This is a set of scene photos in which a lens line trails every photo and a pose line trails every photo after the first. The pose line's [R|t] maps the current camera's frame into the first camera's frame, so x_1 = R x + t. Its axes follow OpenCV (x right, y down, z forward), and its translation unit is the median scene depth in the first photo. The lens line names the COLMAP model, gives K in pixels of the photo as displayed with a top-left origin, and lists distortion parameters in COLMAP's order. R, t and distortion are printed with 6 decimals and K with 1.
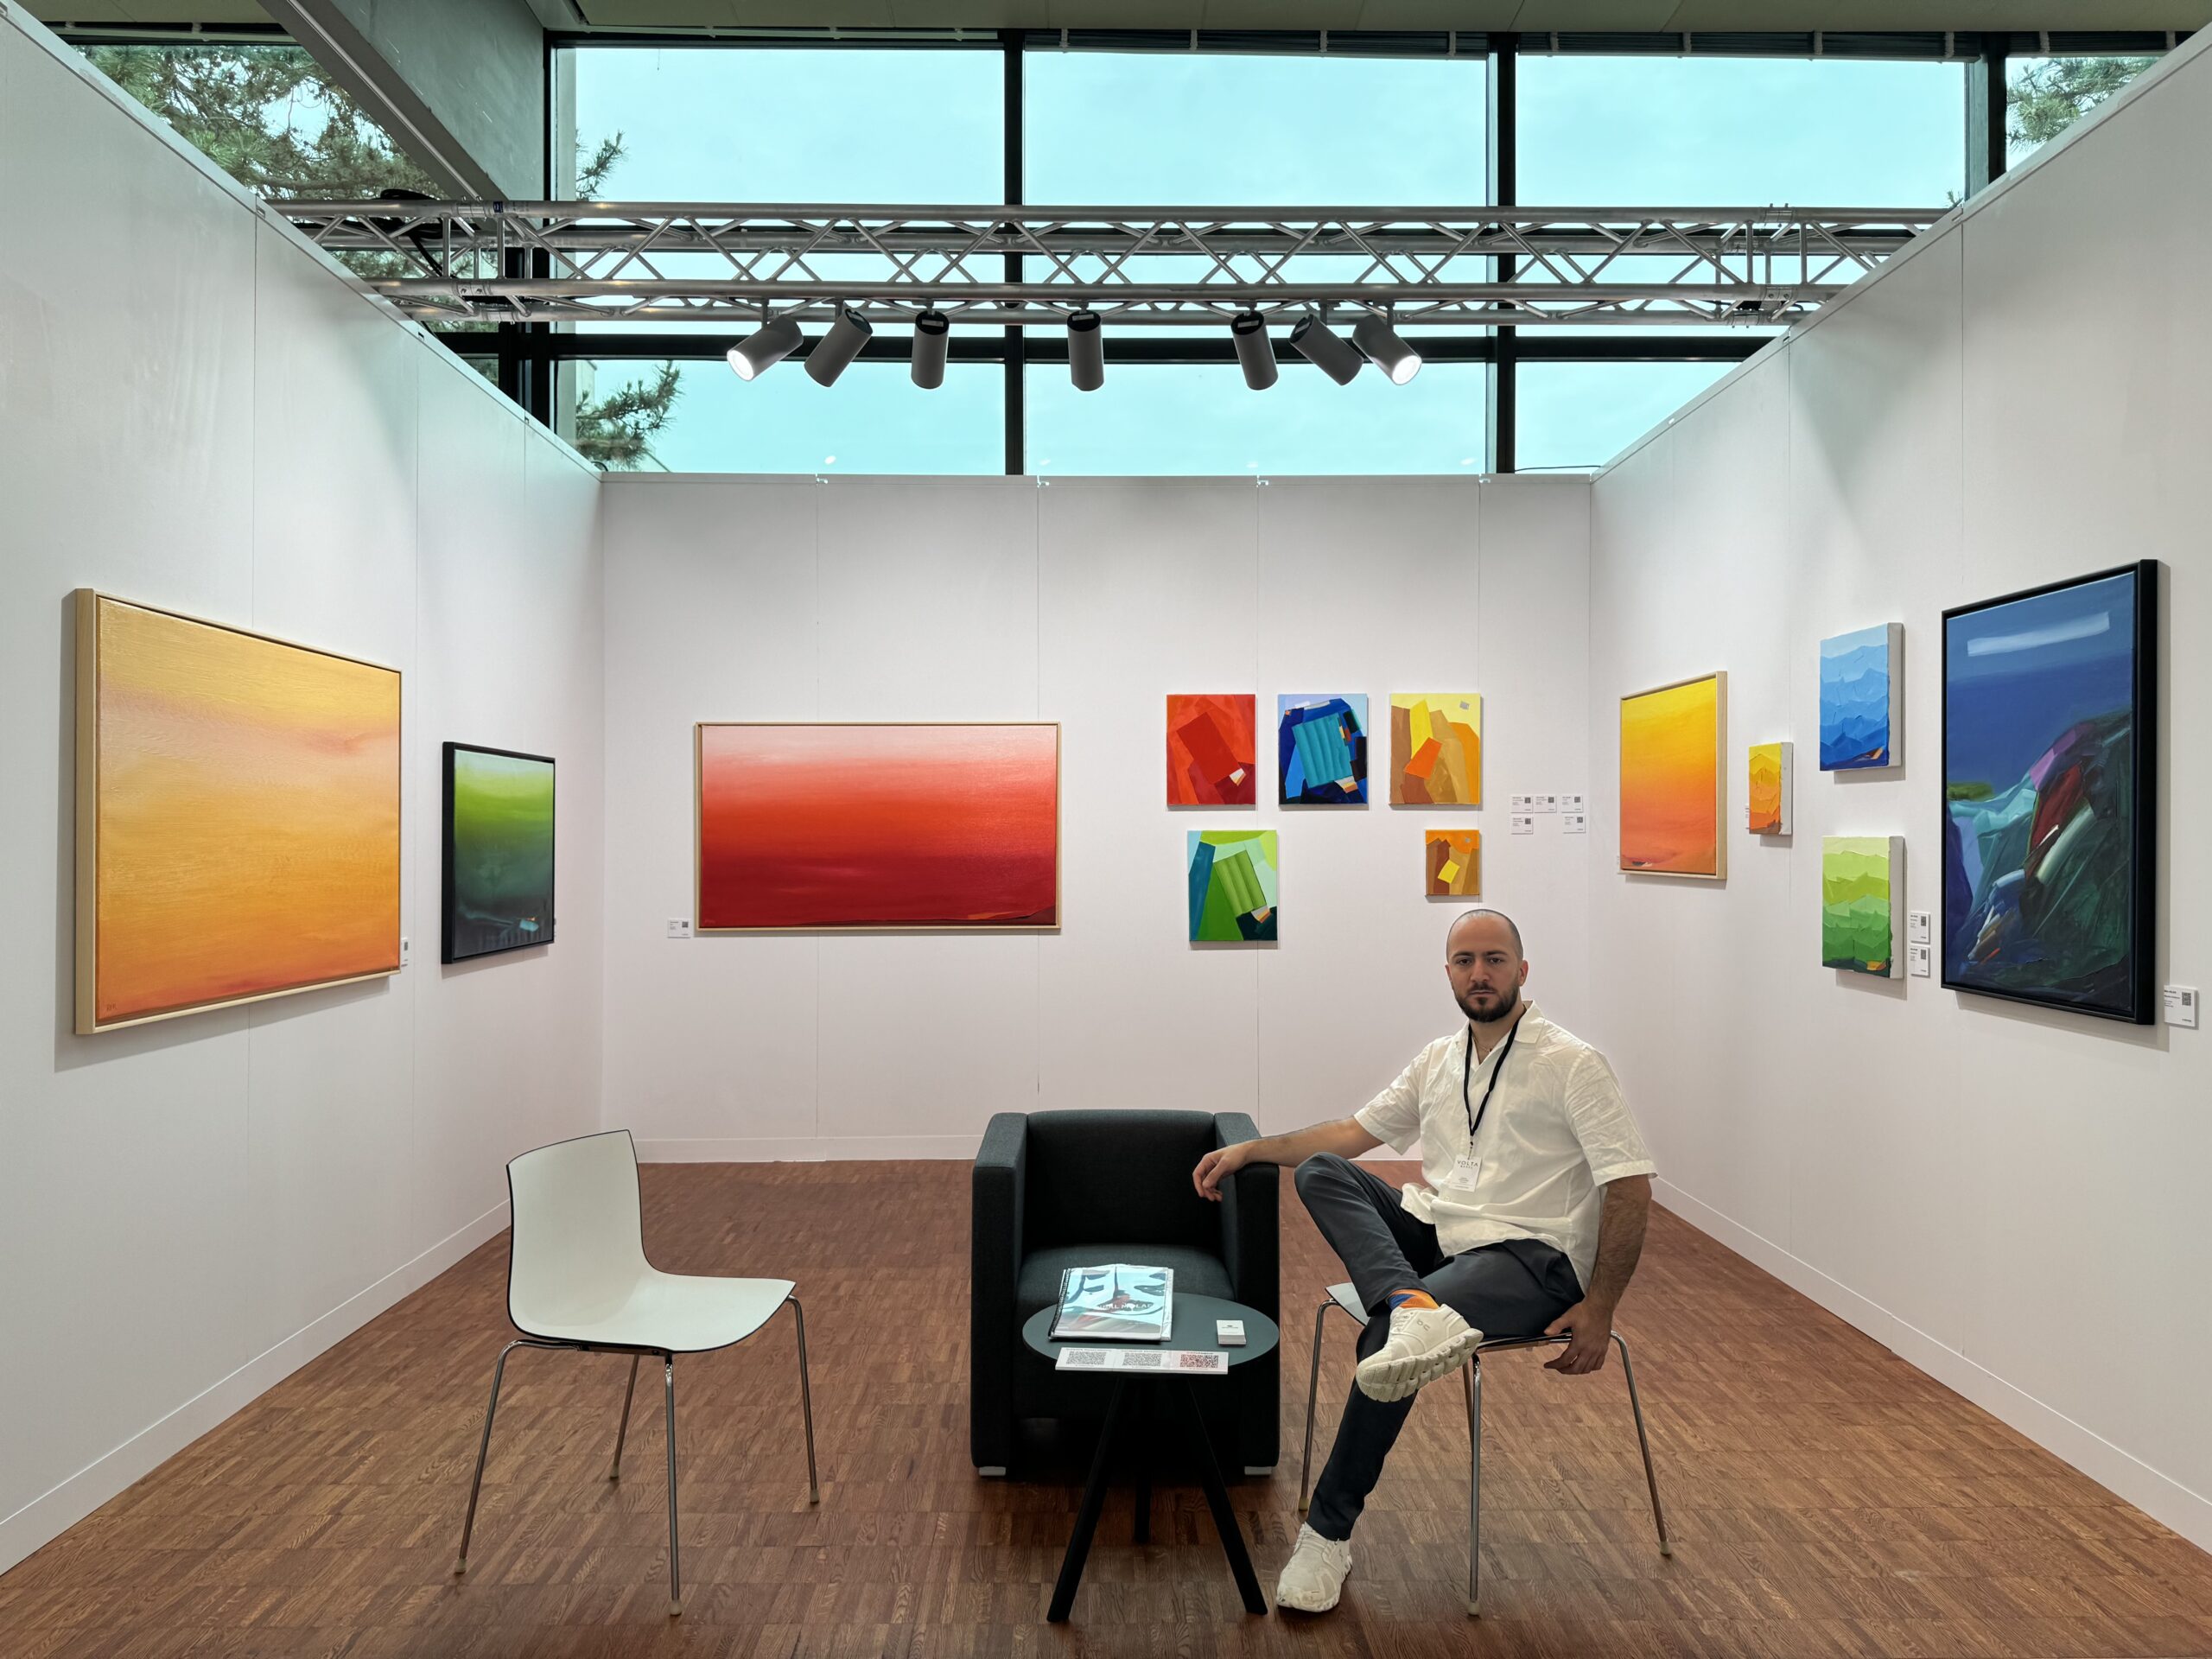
lens RADIAL K [[1557.1, 0, 1103.1], [0, 1557.1, 833.0], [0, 0, 1]] dist [0.007909, -0.002490]
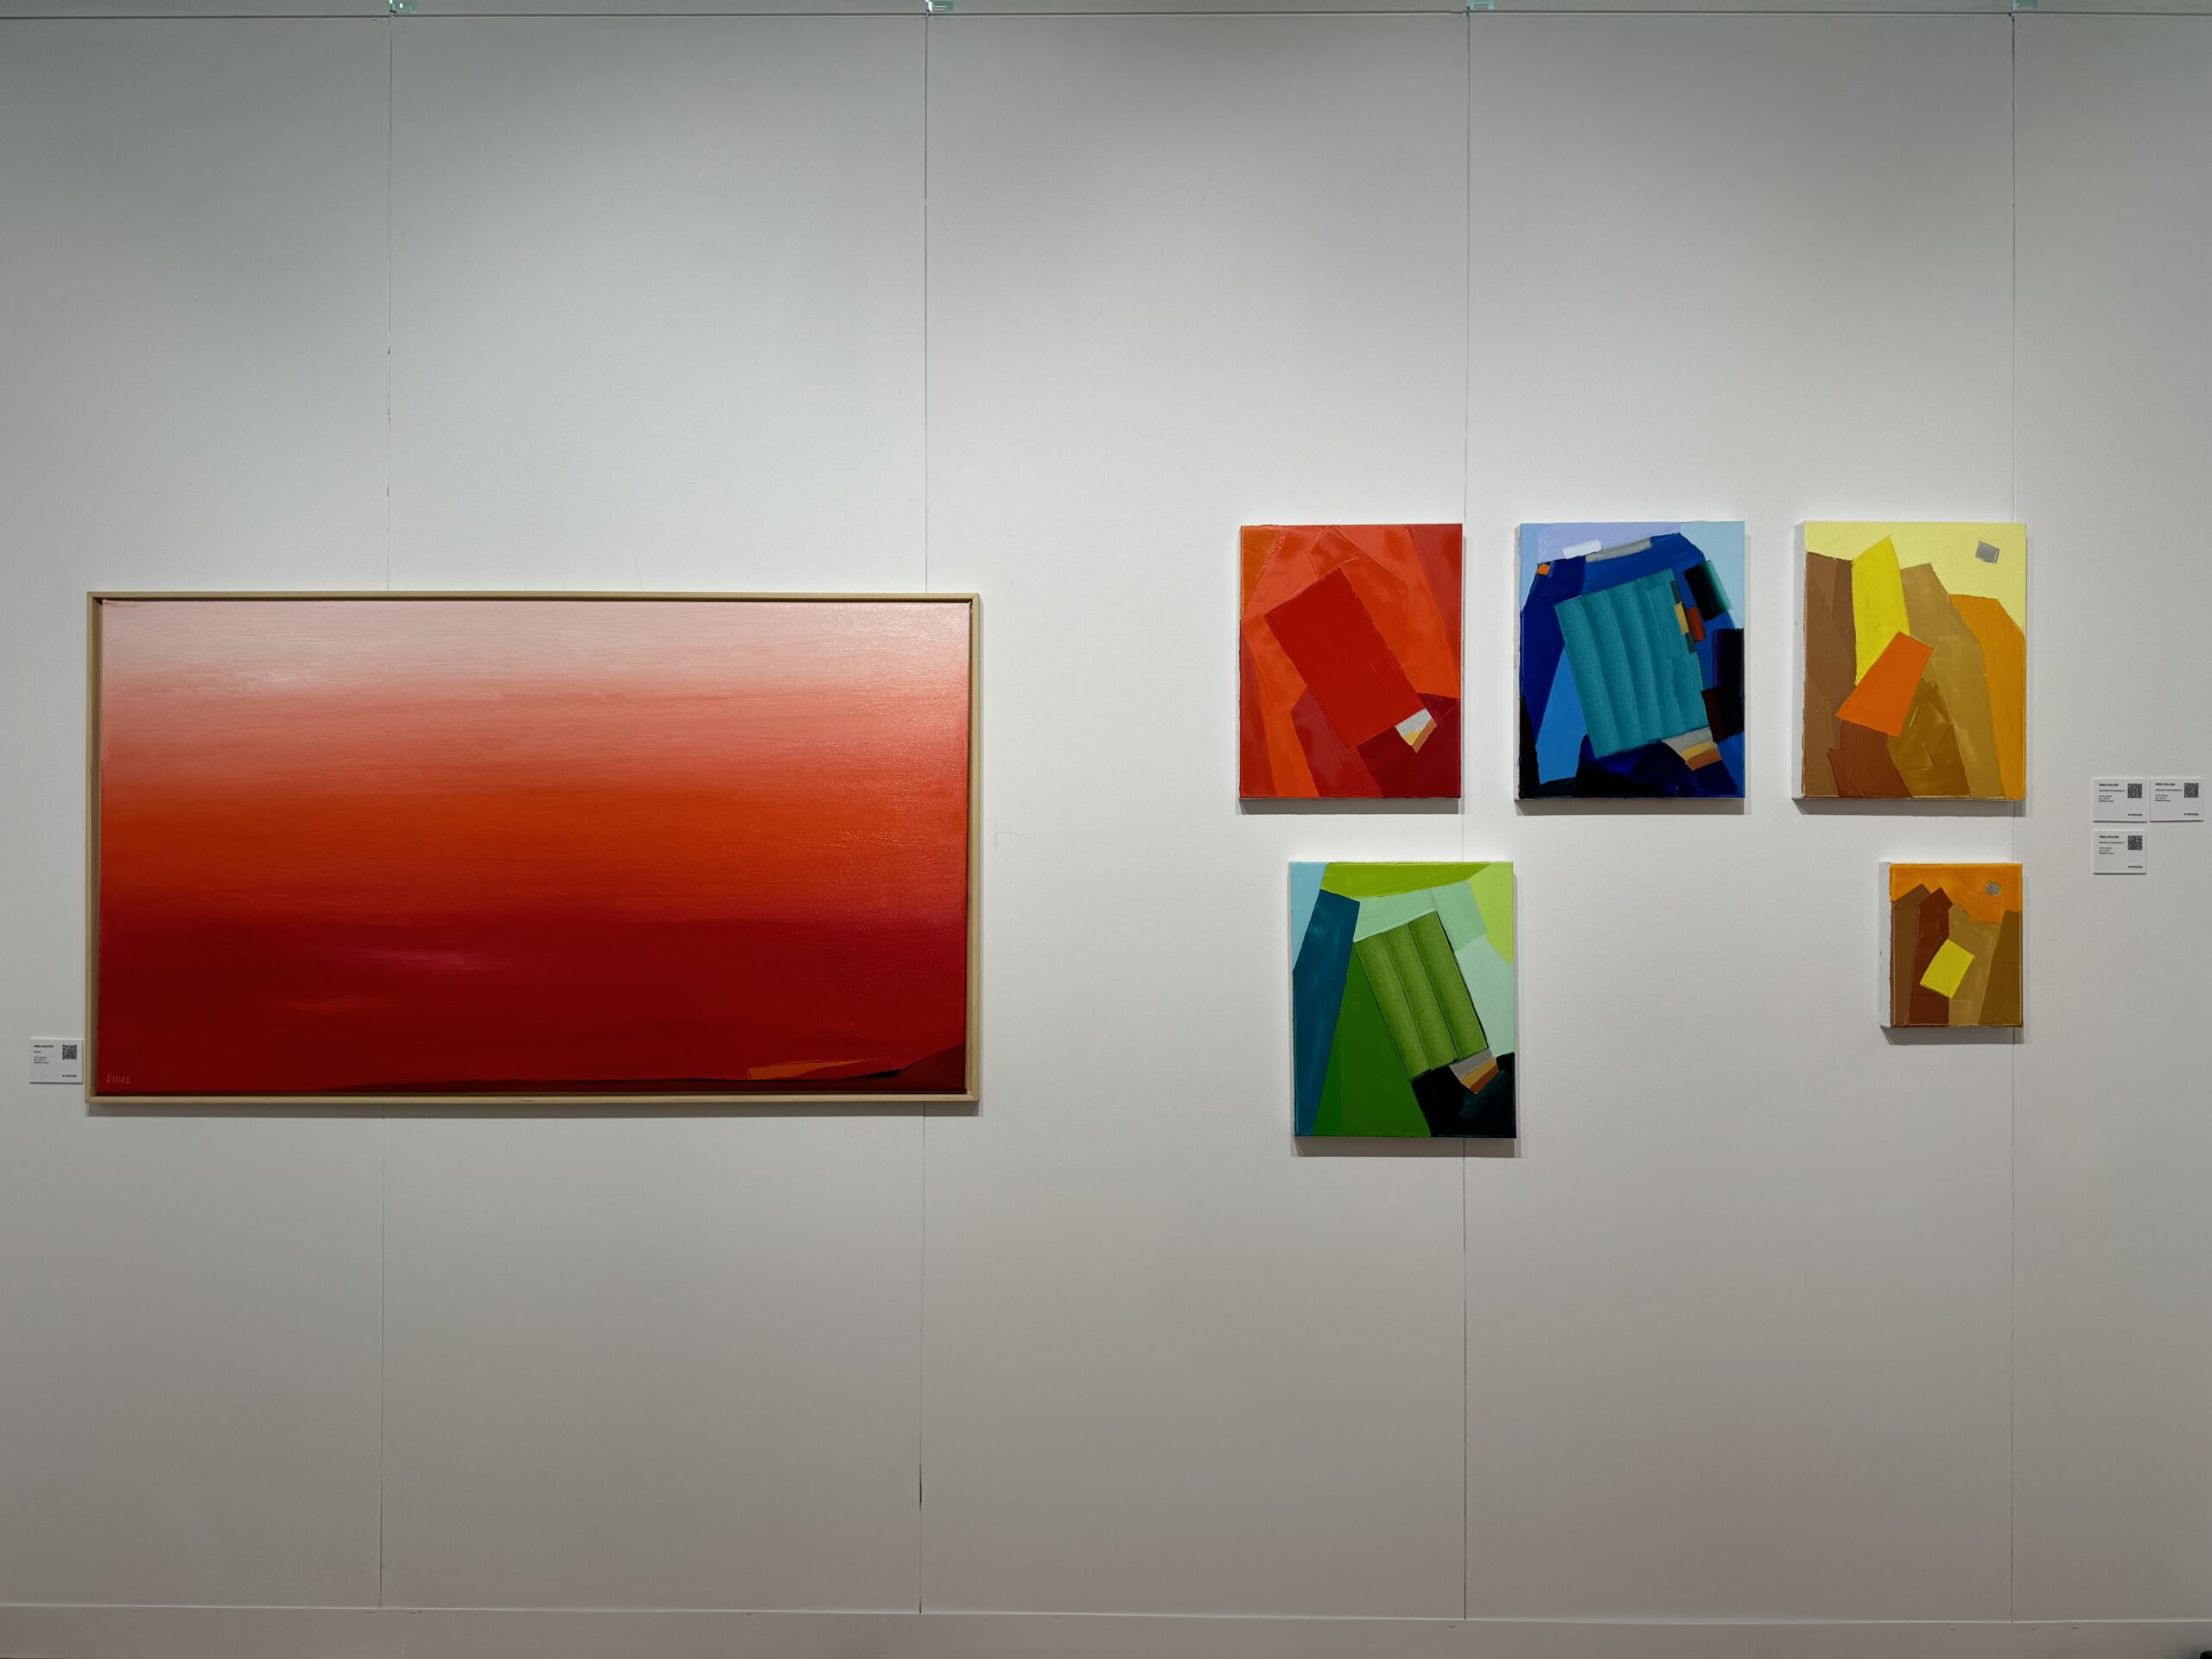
lens RADIAL K [[1557.1, 0, 1110.7], [0, 1557.1, 837.8], [0, 0, 1]] dist [0.007909, -0.002490]
pose [[0.999006, 0.004109, -0.044394, 0.025417], [-0.004923, 0.999822, -0.018222, -0.000317], [0.044312, 0.018422, 0.998848, 0.598074]]
